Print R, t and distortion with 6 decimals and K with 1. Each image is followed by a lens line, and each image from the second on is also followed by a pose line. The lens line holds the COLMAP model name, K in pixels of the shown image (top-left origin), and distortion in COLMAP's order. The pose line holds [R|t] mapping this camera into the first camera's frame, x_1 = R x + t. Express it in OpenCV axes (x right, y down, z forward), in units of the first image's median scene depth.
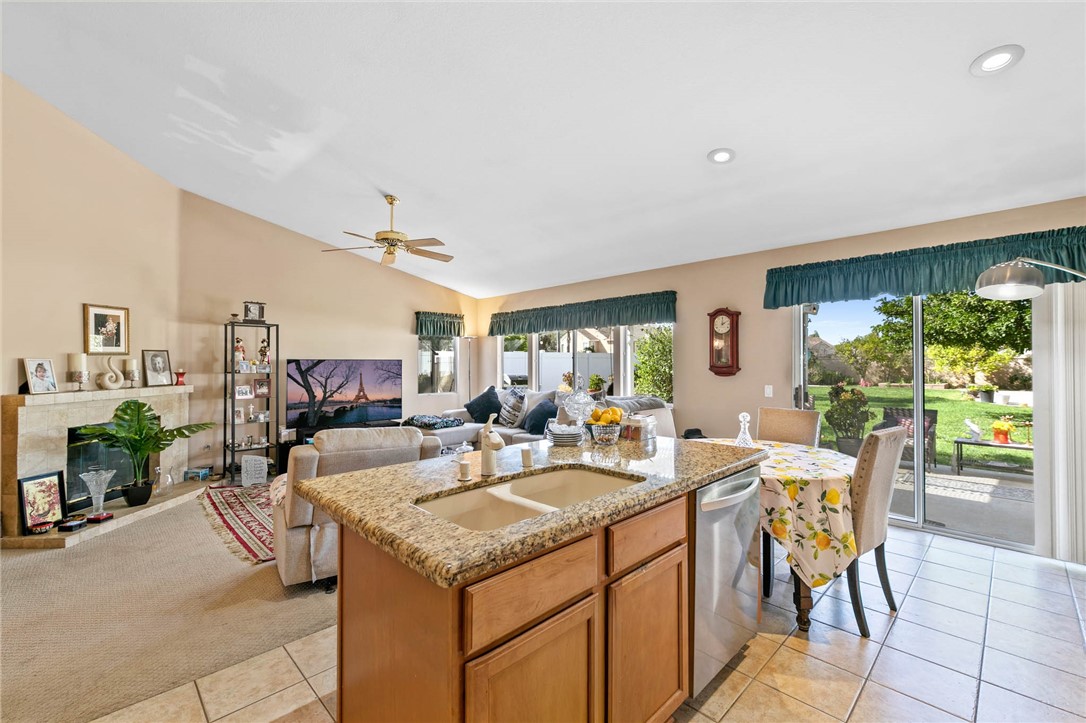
lens RADIAL K [[459.5, 0, 546.5], [0, 459.5, 362.0], [0, 0, 1]] dist [-0.000902, -0.000093]
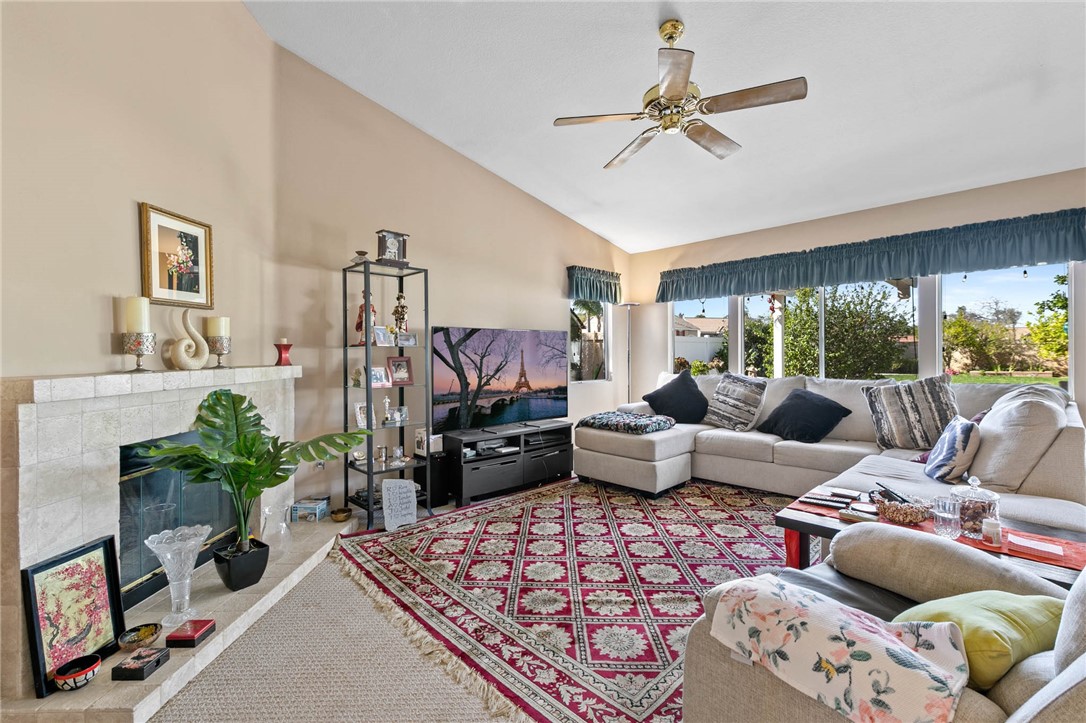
lens RADIAL K [[459.5, 0, 540.9], [0, 459.5, 360.0], [0, 0, 1]] dist [-0.000902, -0.000093]
pose [[0.999993, -0.001101, -0.003455, -0.449390], [0.001161, 0.999847, 0.017440, 0.033071], [0.003435, -0.017444, 0.999842, 0.389743]]
